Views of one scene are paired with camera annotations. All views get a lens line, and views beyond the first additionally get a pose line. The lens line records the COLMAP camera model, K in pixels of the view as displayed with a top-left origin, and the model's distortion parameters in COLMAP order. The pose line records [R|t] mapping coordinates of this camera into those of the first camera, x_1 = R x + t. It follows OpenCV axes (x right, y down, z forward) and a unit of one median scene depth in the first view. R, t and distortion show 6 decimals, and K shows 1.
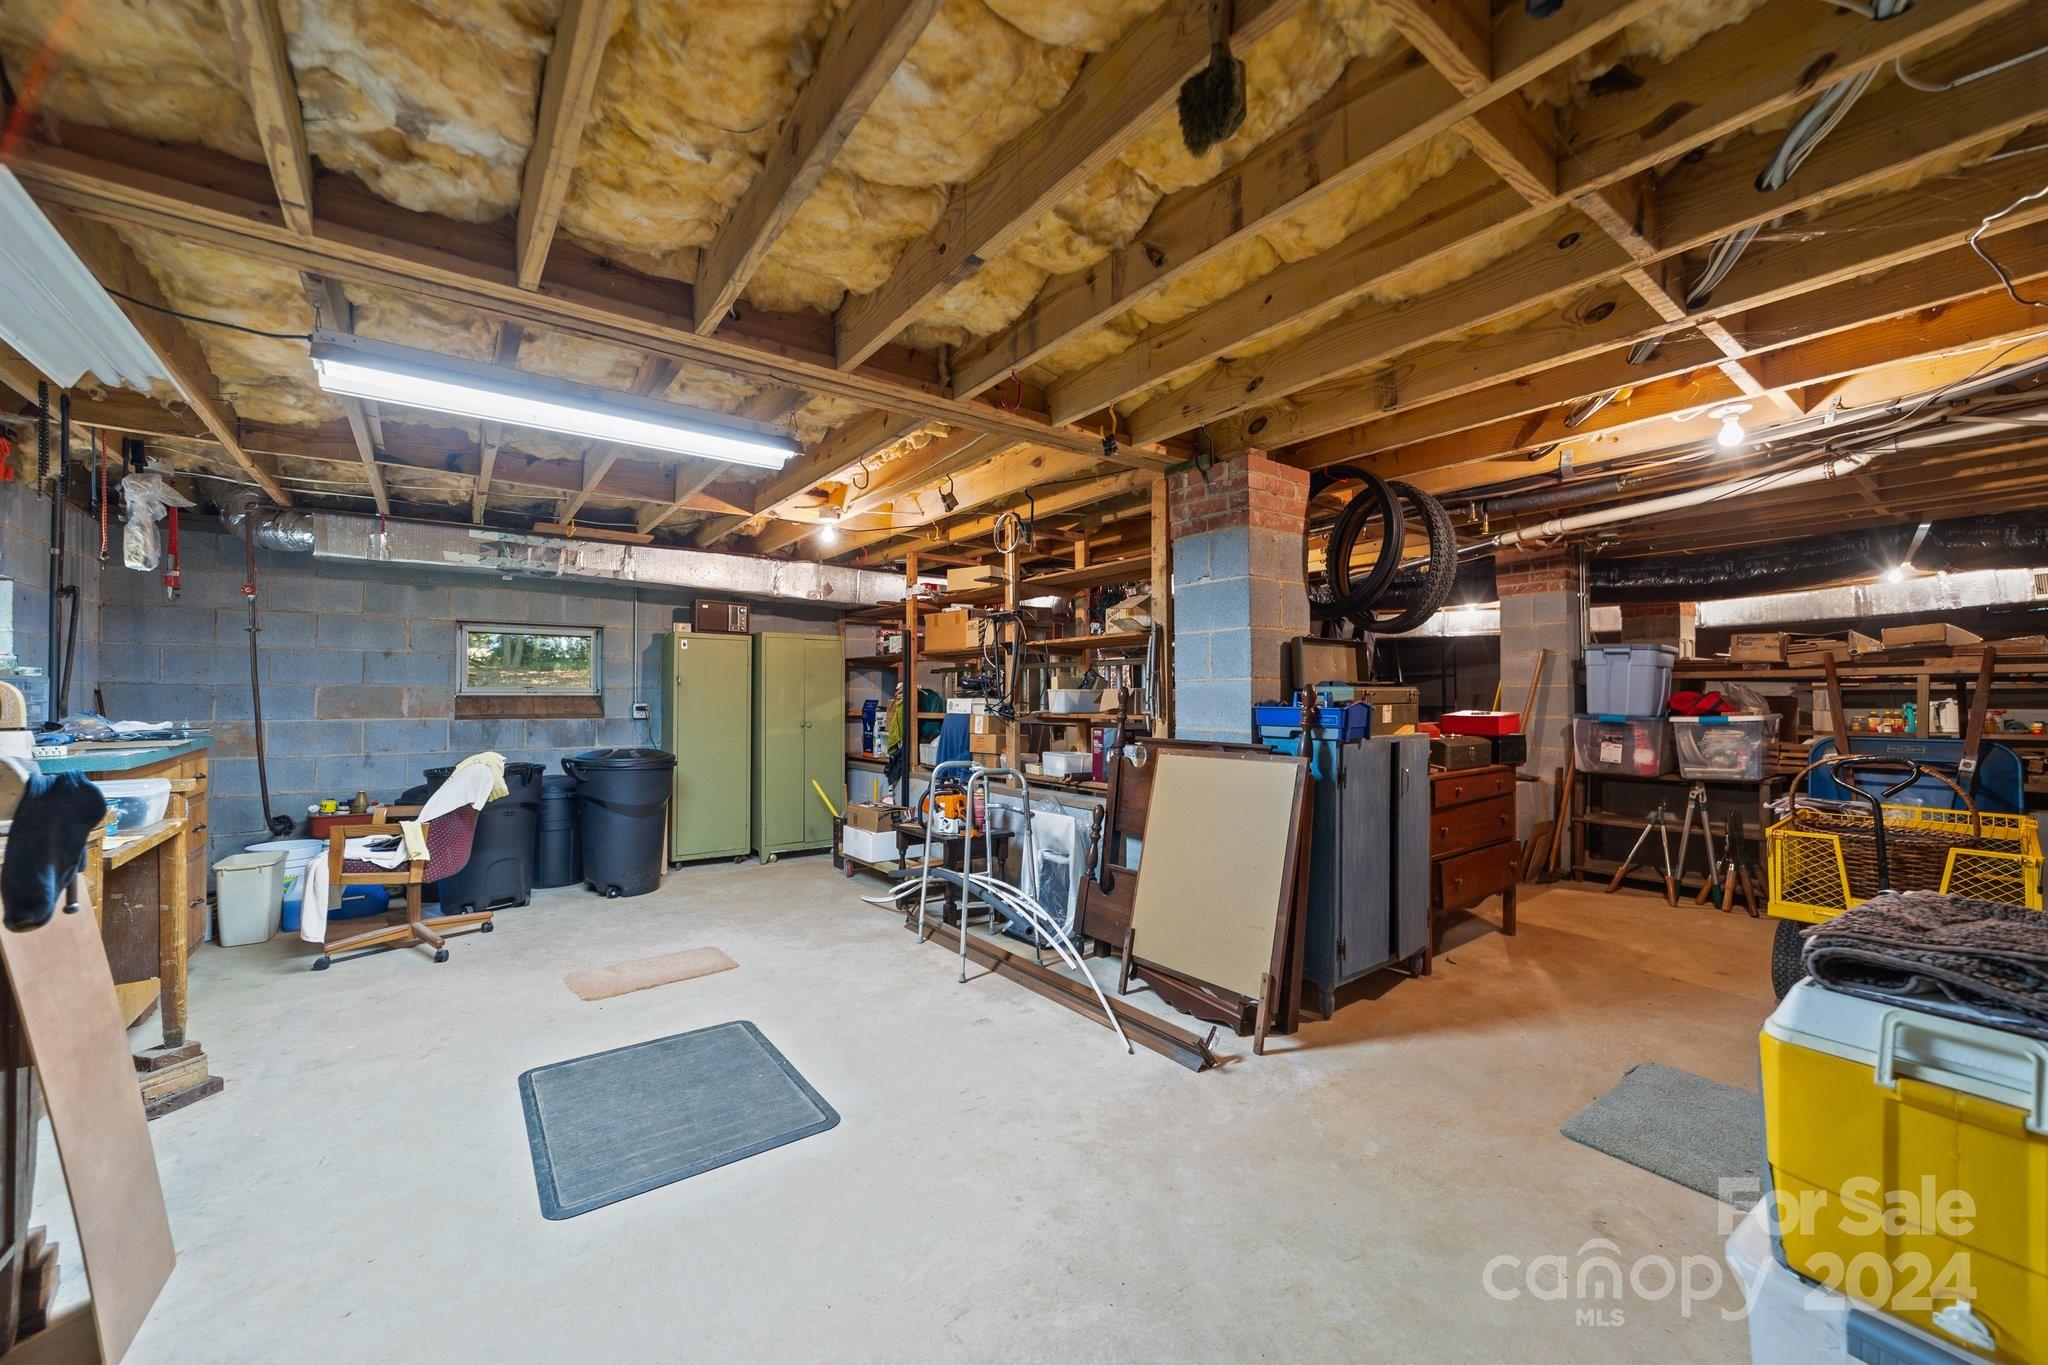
lens RADIAL K [[787.3, 0, 1024.6], [0, 787.3, 688.3], [0, 0, 1]] dist [-0.007954, 0.000626]
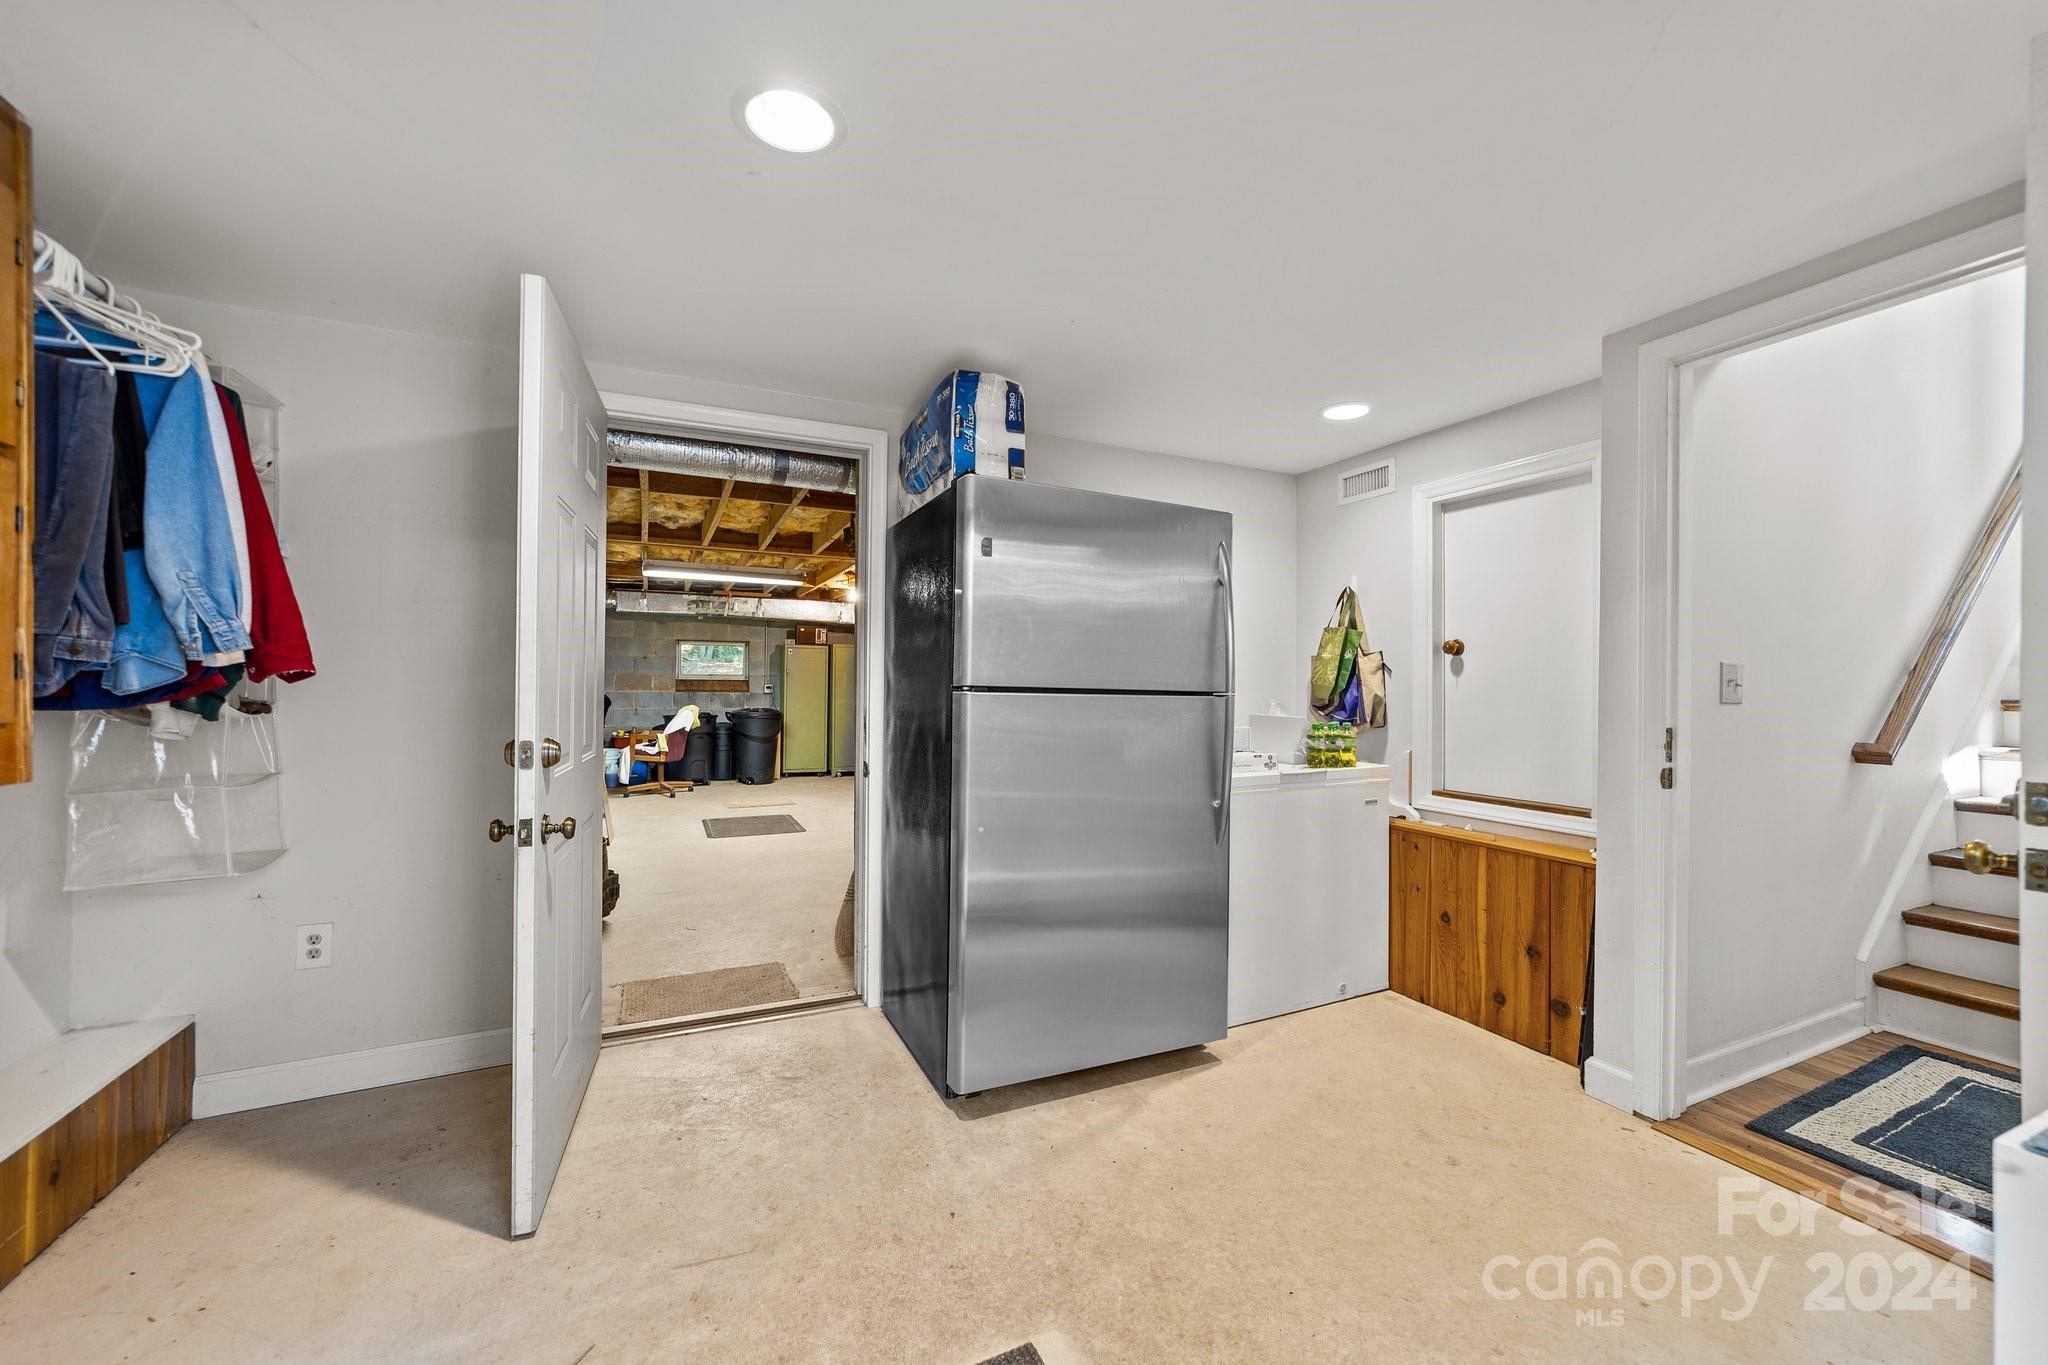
lens RADIAL K [[787.3, 0, 1022.3], [0, 787.3, 681.1], [0, 0, 1]] dist [-0.007954, 0.000626]
pose [[0.981038, 0.006067, -0.193723, 0.494220], [-0.005979, 0.999982, 0.001037, 0.007312], [0.193725, 0.000141, 0.981056, -0.746548]]
